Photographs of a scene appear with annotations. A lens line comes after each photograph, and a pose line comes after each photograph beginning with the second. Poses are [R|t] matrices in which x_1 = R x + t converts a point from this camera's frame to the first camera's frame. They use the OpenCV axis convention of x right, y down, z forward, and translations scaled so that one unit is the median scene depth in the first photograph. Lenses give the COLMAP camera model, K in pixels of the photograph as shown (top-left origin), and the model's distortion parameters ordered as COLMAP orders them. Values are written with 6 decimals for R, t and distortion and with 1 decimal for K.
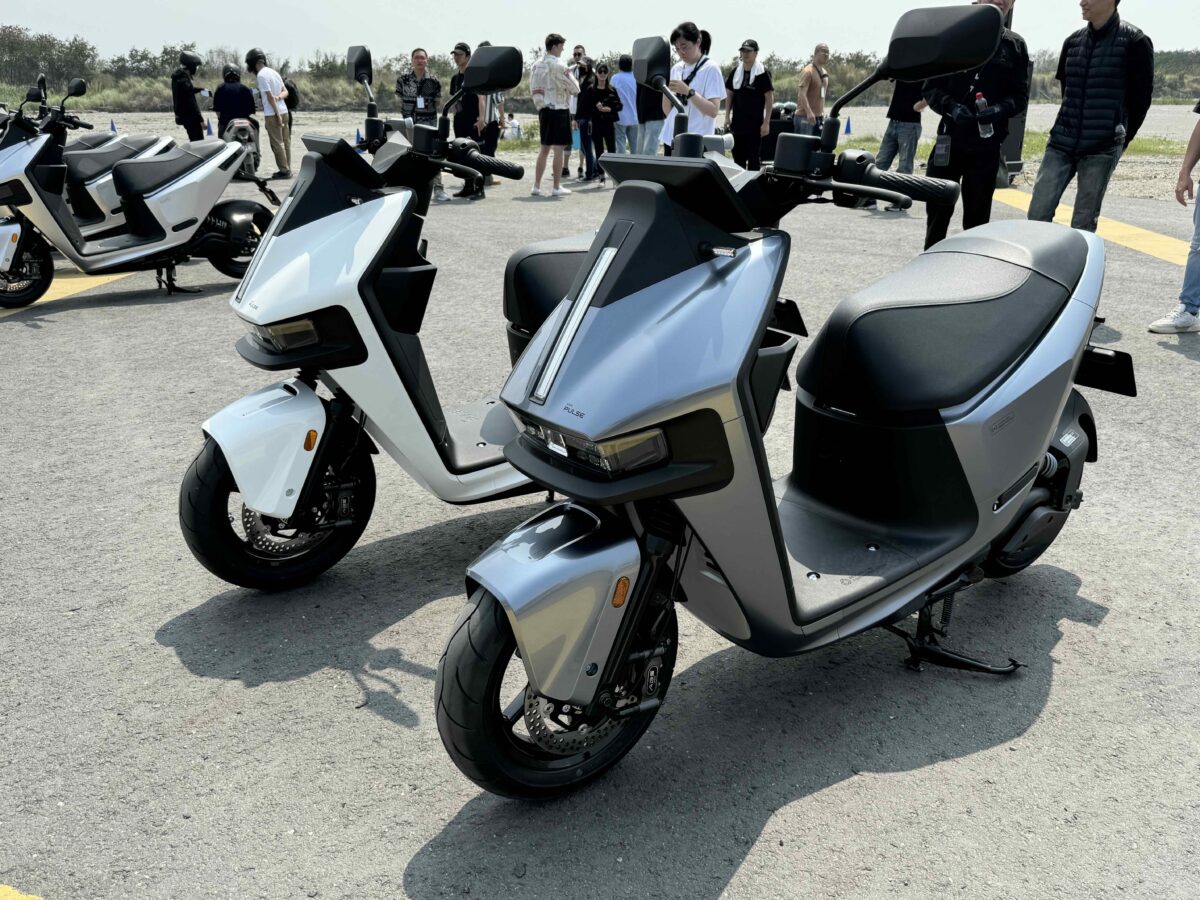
lens RADIAL K [[973.3, 0, 598.8], [0, 973.3, 442.3], [0, 0, 1]] dist [0.027792, -0.049223]
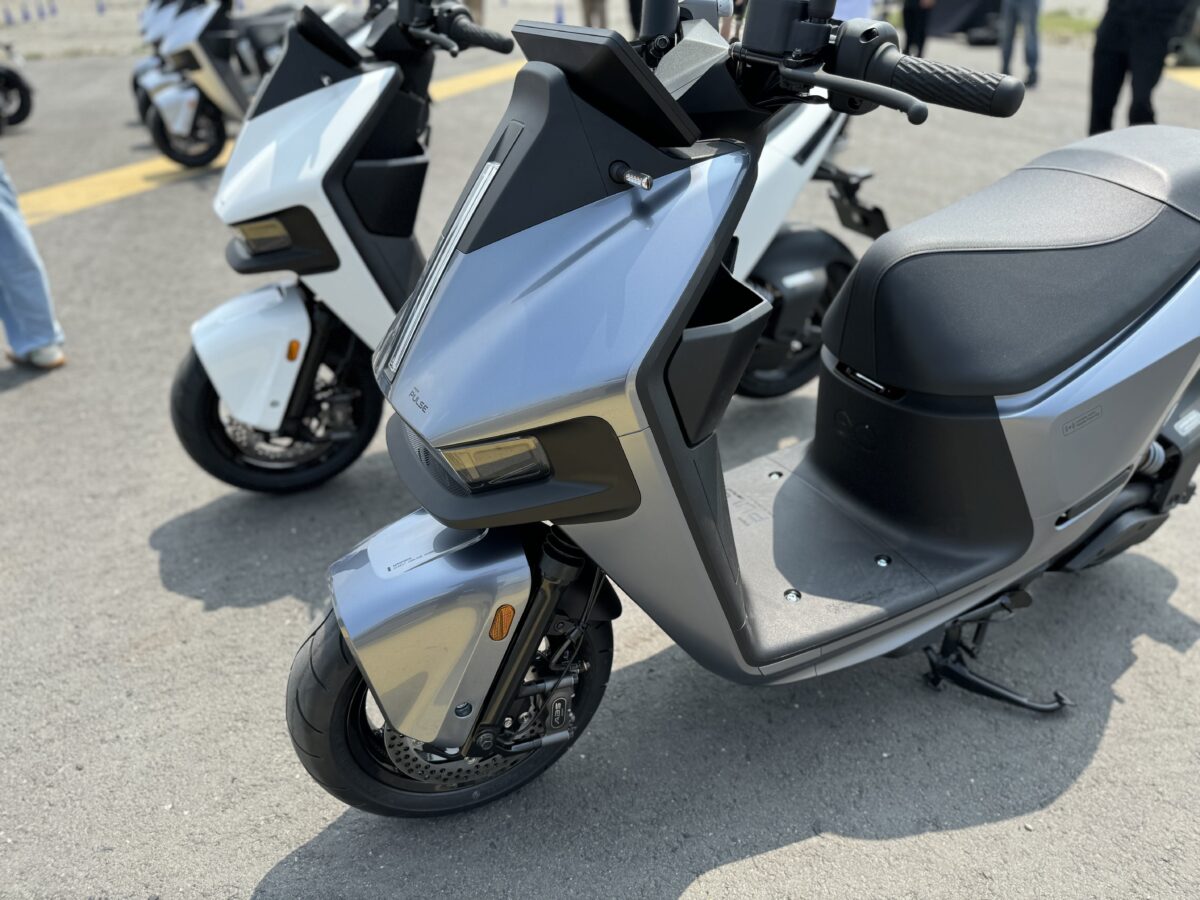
lens RADIAL K [[849.6, 0, 600.1], [0, 849.6, 441.4], [0, 0, 1]] dist [-0.018812, 0.003569]
pose [[0.980462, 0.091623, -0.174066, 0.169126], [-0.060591, 0.982544, 0.175888, -0.093148], [0.187143, -0.161905, 0.968899, 0.315206]]
